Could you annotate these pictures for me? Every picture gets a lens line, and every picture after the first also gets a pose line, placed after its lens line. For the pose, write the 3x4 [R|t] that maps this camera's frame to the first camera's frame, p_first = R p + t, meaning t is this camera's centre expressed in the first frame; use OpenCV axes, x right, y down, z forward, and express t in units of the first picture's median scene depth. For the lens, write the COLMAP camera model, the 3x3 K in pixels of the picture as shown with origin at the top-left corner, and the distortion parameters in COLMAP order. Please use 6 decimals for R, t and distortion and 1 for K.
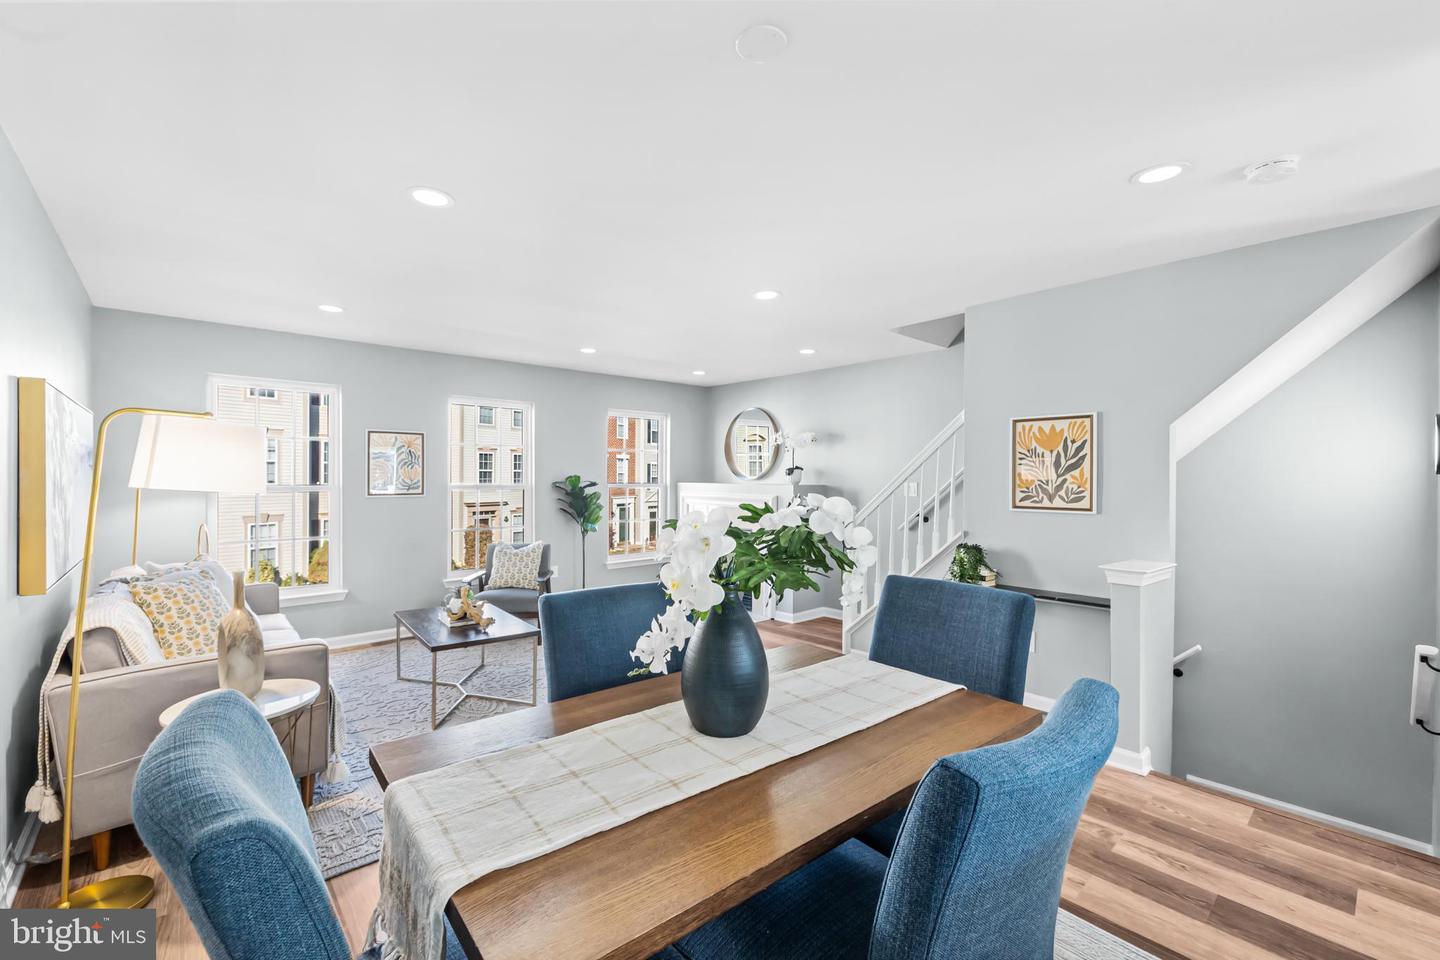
lens RADIAL K [[620.1, 0, 727.5], [0, 620.1, 476.2], [0, 0, 1]] dist [0.000842, 0.000219]
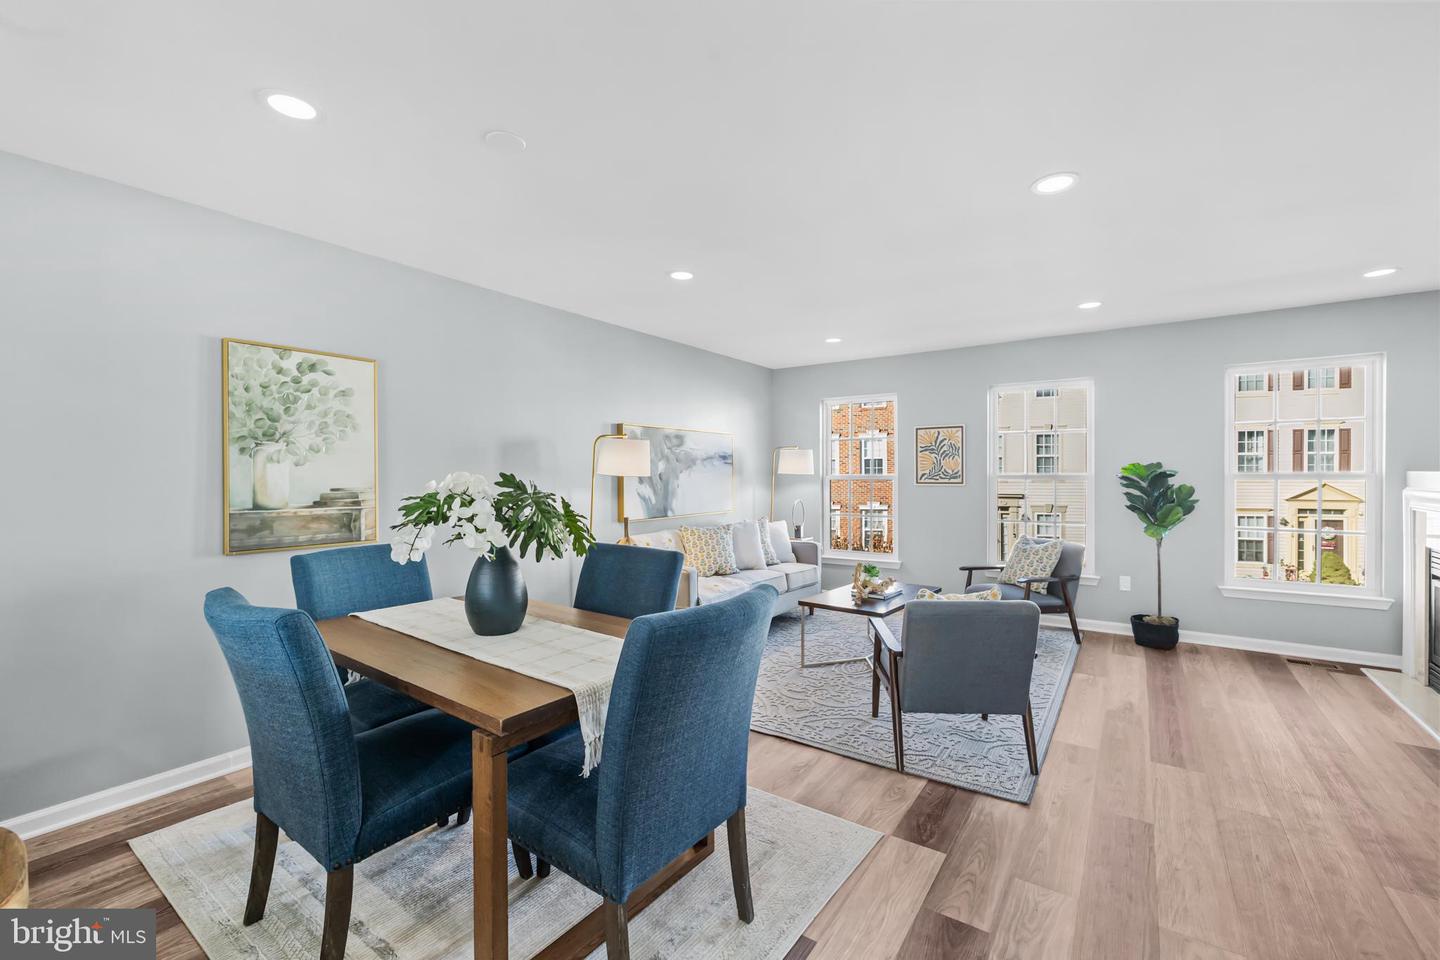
lens RADIAL K [[620.1, 0, 700.3], [0, 620.1, 486.8], [0, 0, 1]] dist [0.000842, 0.000219]
pose [[0.189759, 0.016685, -0.981689, 0.399866], [0.010223, 0.999768, 0.018968, 0.008660], [0.981778, -0.013636, 0.189544, 0.312529]]
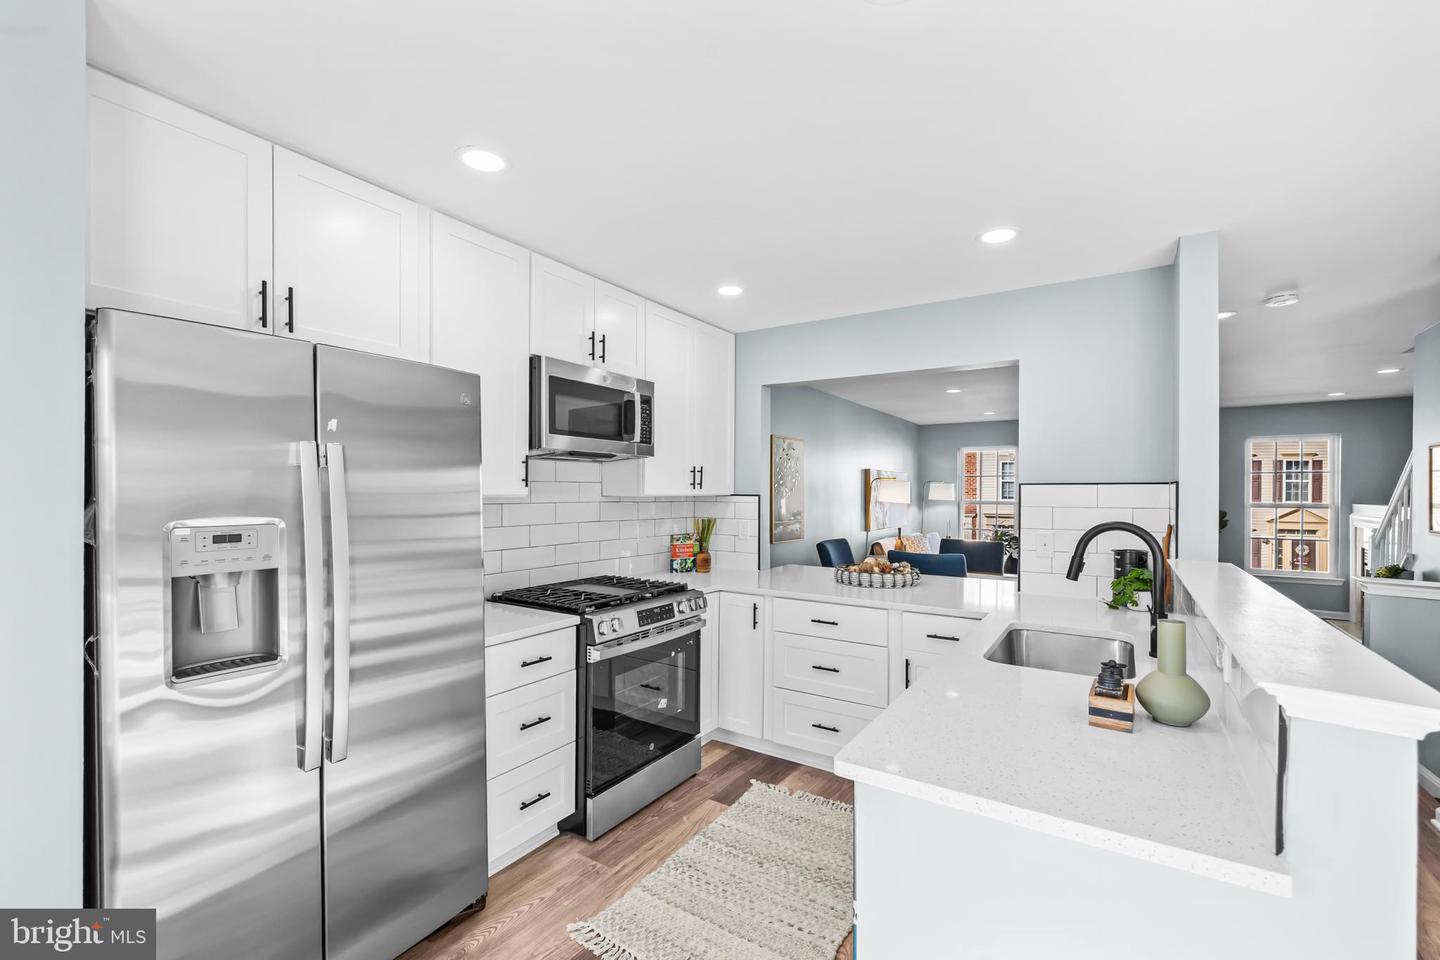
lens RADIAL K [[620.1, 0, 724.3], [0, 620.1, 493.1], [0, 0, 1]] dist [0.000842, 0.000219]
pose [[0.233462, -0.003393, -0.972360, 0.738394], [0.001912, 0.999994, -0.003031, -0.007032], [0.972364, -0.001151, 0.233467, -0.211927]]
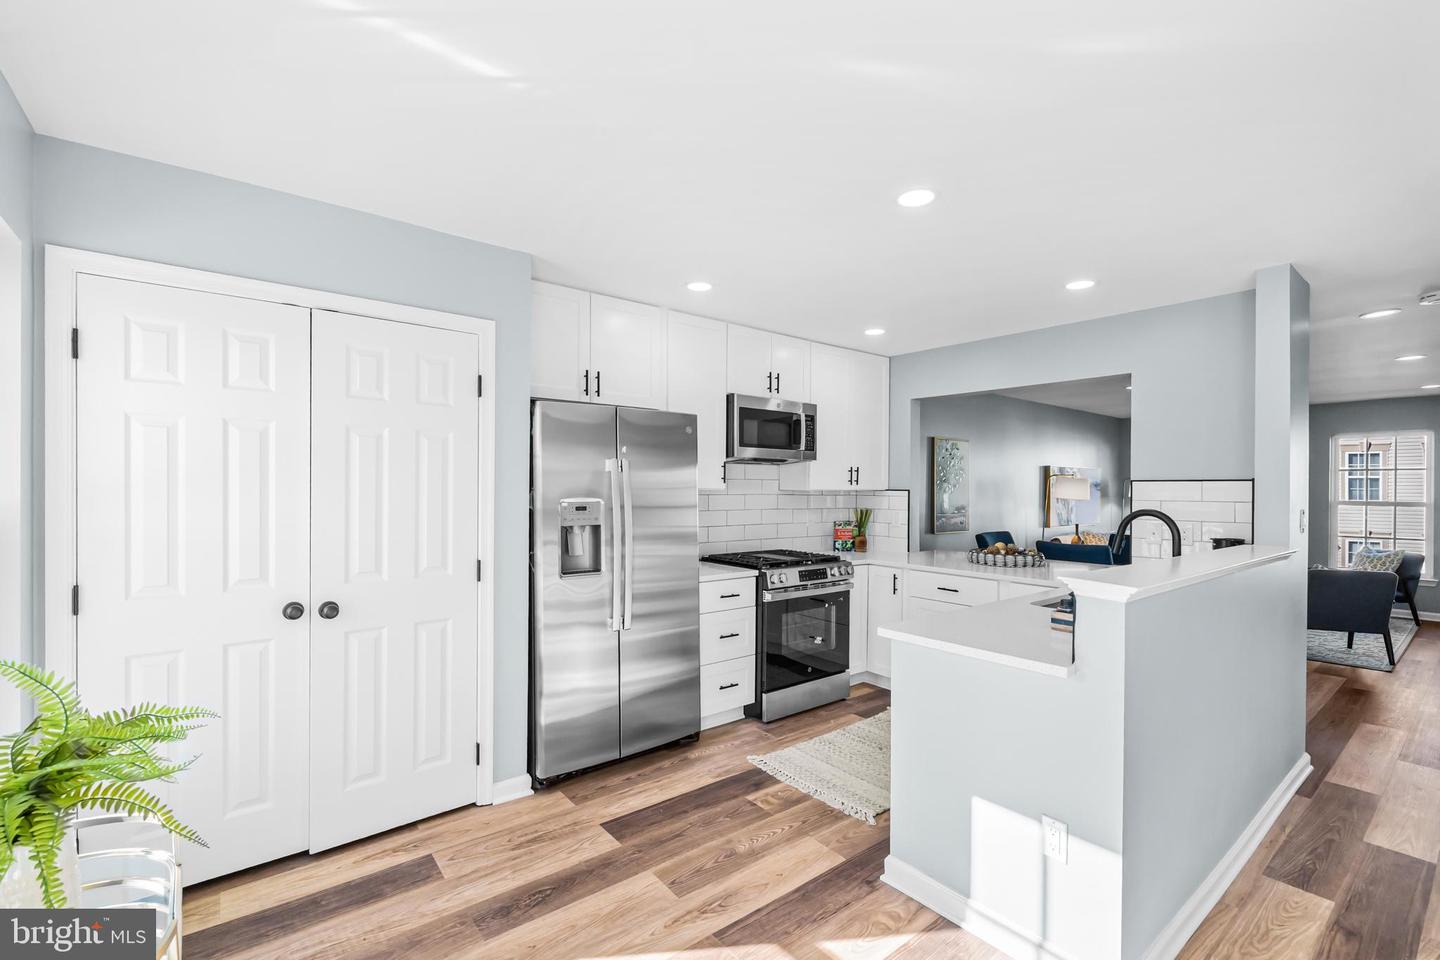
lens RADIAL K [[620.1, 0, 712.8], [0, 620.1, 492.5], [0, 0, 1]] dist [0.000842, 0.000219]
pose [[-0.099223, 0.000348, -0.995065, 0.927048], [-0.001847, 0.999998, 0.000534, -0.003503], [0.995063, 0.001891, -0.099222, -0.193588]]
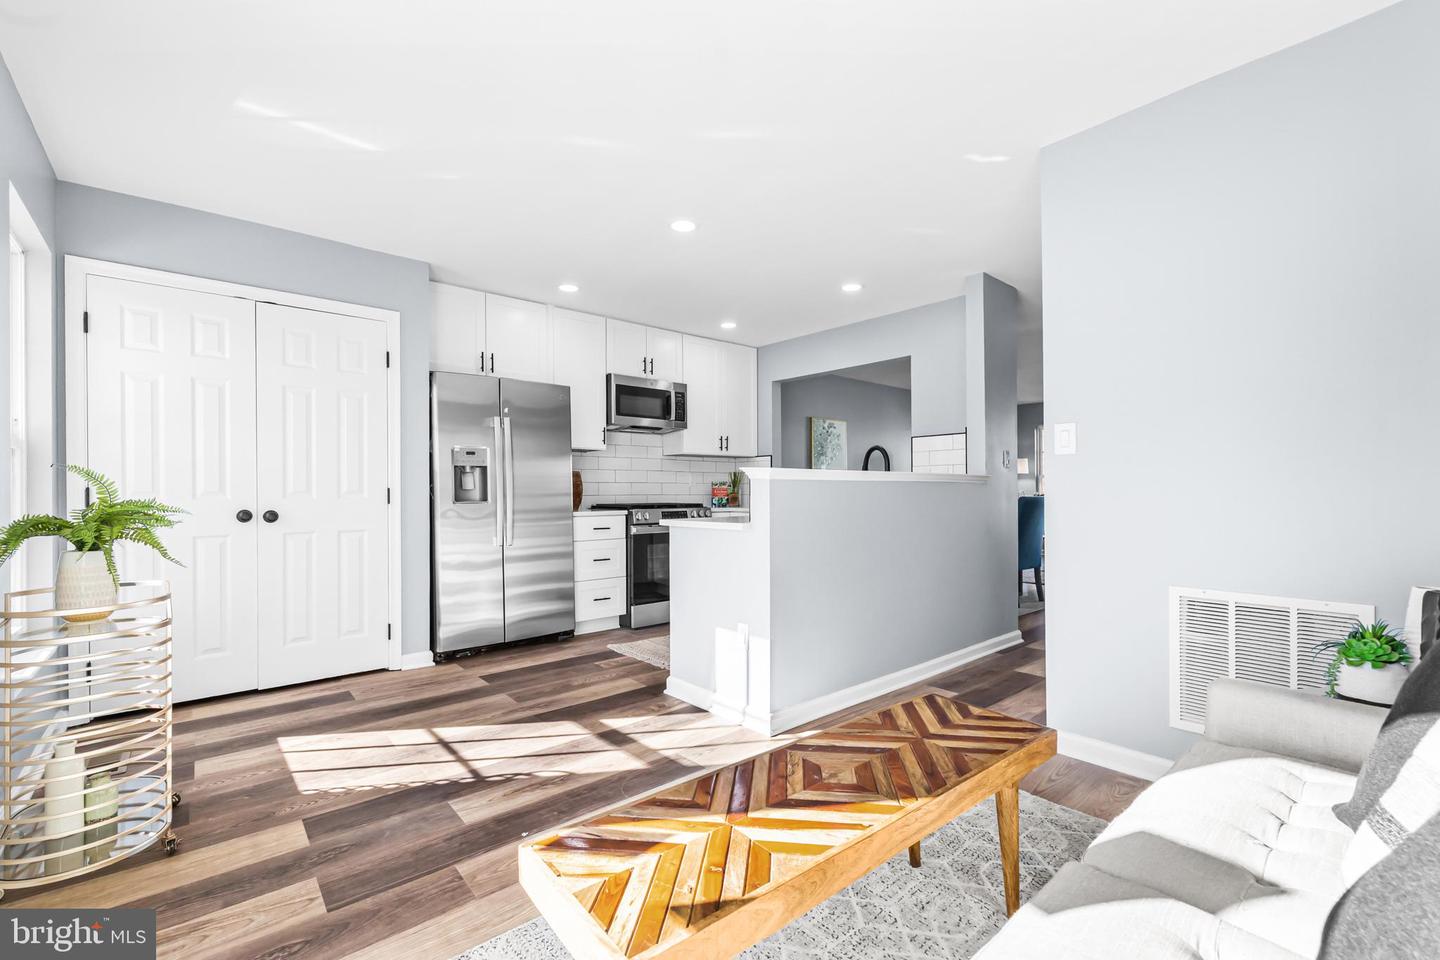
lens RADIAL K [[620.1, 0, 728.0], [0, 620.1, 492.1], [0, 0, 1]] dist [0.000842, 0.000219]
pose [[-0.039284, -0.004097, -0.999220, 1.088657], [0.009150, 0.999948, -0.004459, 0.054704], [0.999186, -0.009318, -0.039244, -0.052514]]
